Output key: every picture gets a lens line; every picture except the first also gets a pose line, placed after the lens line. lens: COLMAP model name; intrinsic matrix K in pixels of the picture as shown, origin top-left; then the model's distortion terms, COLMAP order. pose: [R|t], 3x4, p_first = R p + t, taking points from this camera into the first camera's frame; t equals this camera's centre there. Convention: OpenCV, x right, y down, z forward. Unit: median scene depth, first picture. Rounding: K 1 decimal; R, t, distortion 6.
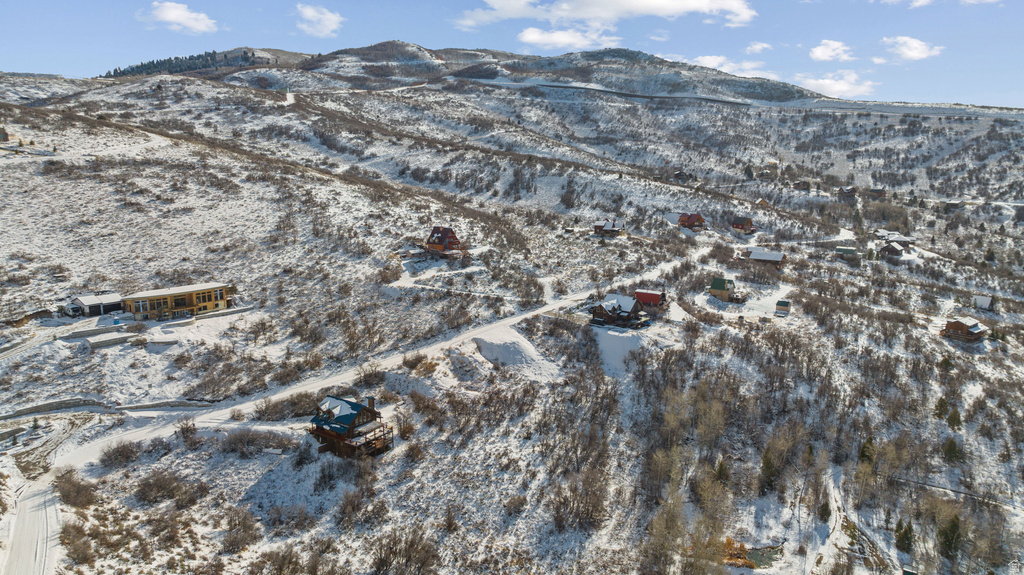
lens RADIAL K [[720.0, 0, 512.0], [0, 720.0, 287.5], [0, 0, 1]] dist [-0.028006, 0.020940]
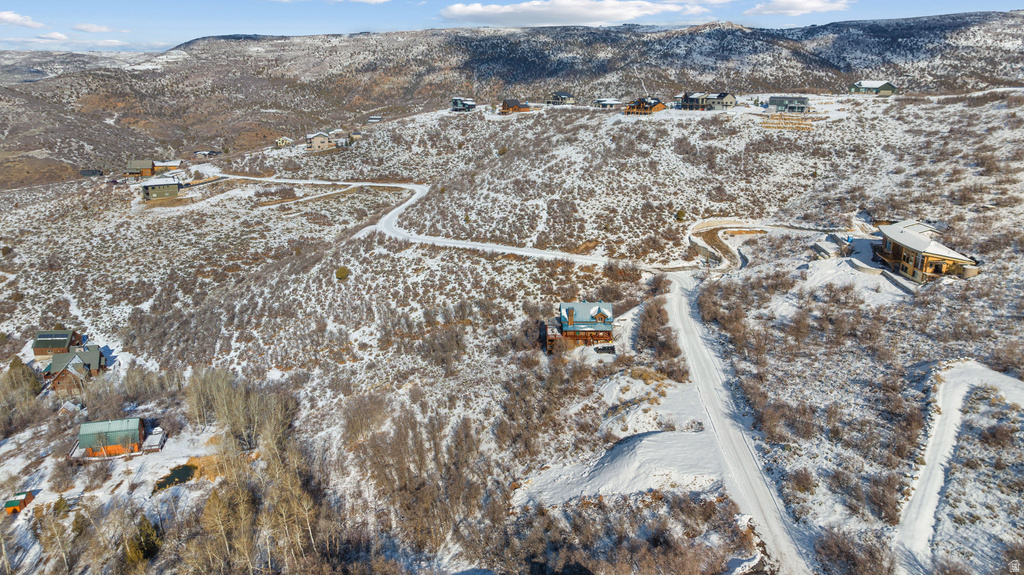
lens RADIAL K [[720.0, 0, 512.0], [0, 720.0, 287.5], [0, 0, 1]] dist [-0.028006, 0.020940]
pose [[-0.814968, 0.162474, -0.556263, 0.405187], [-0.109482, 0.899440, 0.423109, -0.275233], [0.569070, 0.405721, -0.715227, 1.567056]]
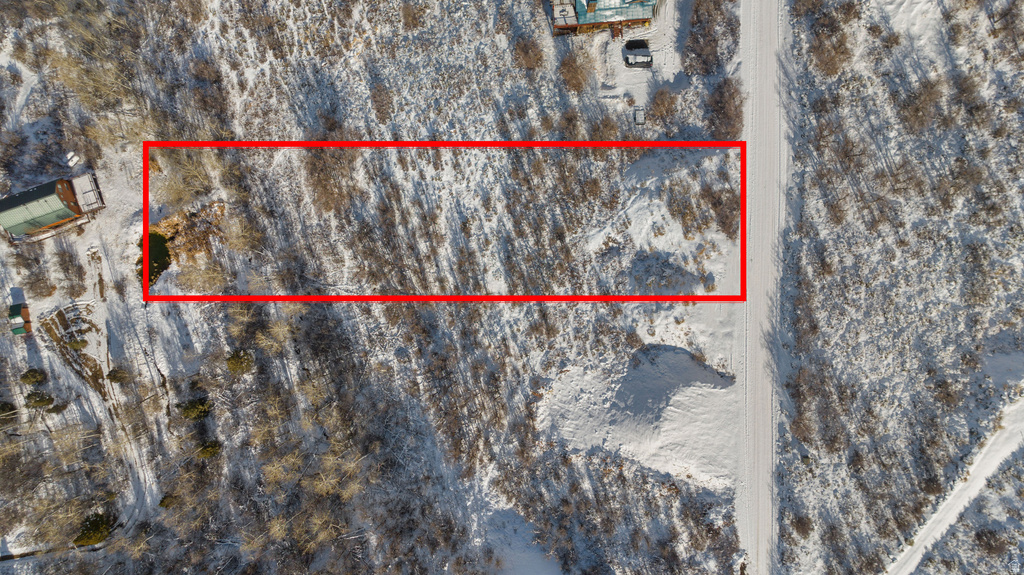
lens RADIAL K [[720.0, 0, 512.0], [0, 720.0, 287.5], [0, 0, 1]] dist [-0.028006, 0.020940]
pose [[-0.761147, 0.648537, 0.007436, 0.020300], [-0.110649, -0.141142, 0.983786, -0.476632], [0.639071, 0.747983, 0.179190, 0.971294]]
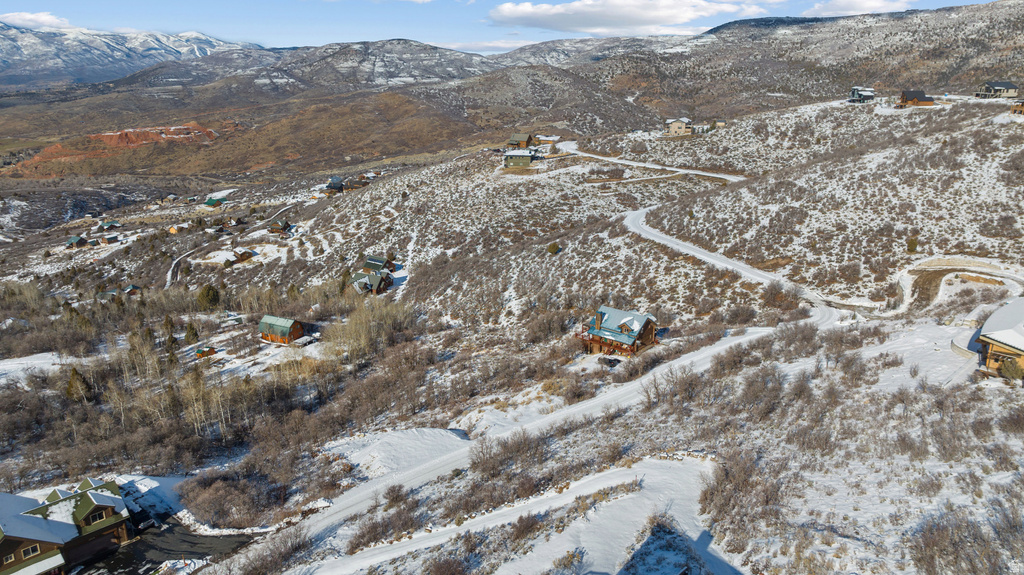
lens RADIAL K [[720.0, 0, 512.0], [0, 720.0, 287.5], [0, 0, 1]] dist [-0.028006, 0.020940]
pose [[-0.996266, -0.023283, 0.083144, -0.149249], [0.019093, 0.879712, 0.475124, -0.320272], [-0.084205, 0.474937, -0.875982, 1.737490]]
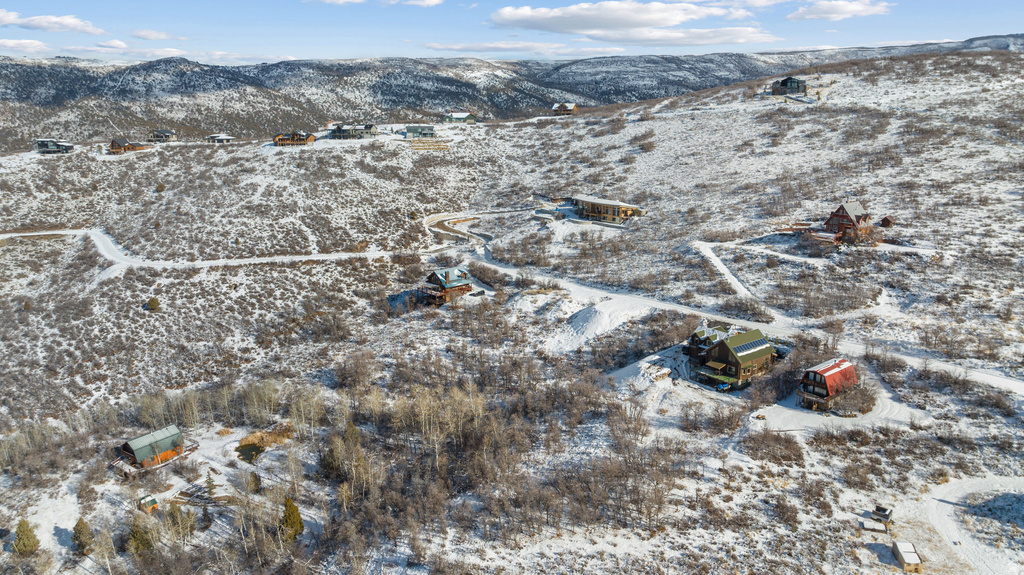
lens RADIAL K [[720.0, 0, 512.0], [0, 720.0, 287.5], [0, 0, 1]] dist [-0.028006, 0.020940]
pose [[-0.225173, 0.236383, -0.945209, 1.086155], [-0.173049, 0.944996, 0.277555, -0.228702], [0.958828, 0.226066, -0.171882, 1.301263]]
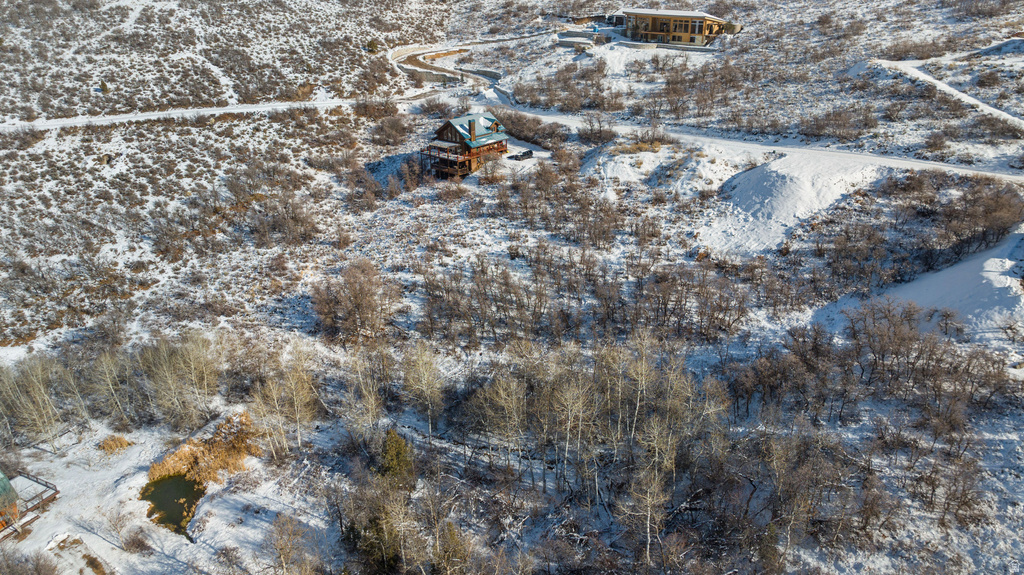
lens RADIAL K [[720.0, 0, 512.0], [0, 720.0, 287.5], [0, 0, 1]] dist [-0.028006, 0.020940]
pose [[-0.095004, 0.408916, -0.907613, 0.641409], [-0.177466, 0.890175, 0.419635, -0.040670], [0.979531, 0.200938, -0.012002, 1.035096]]
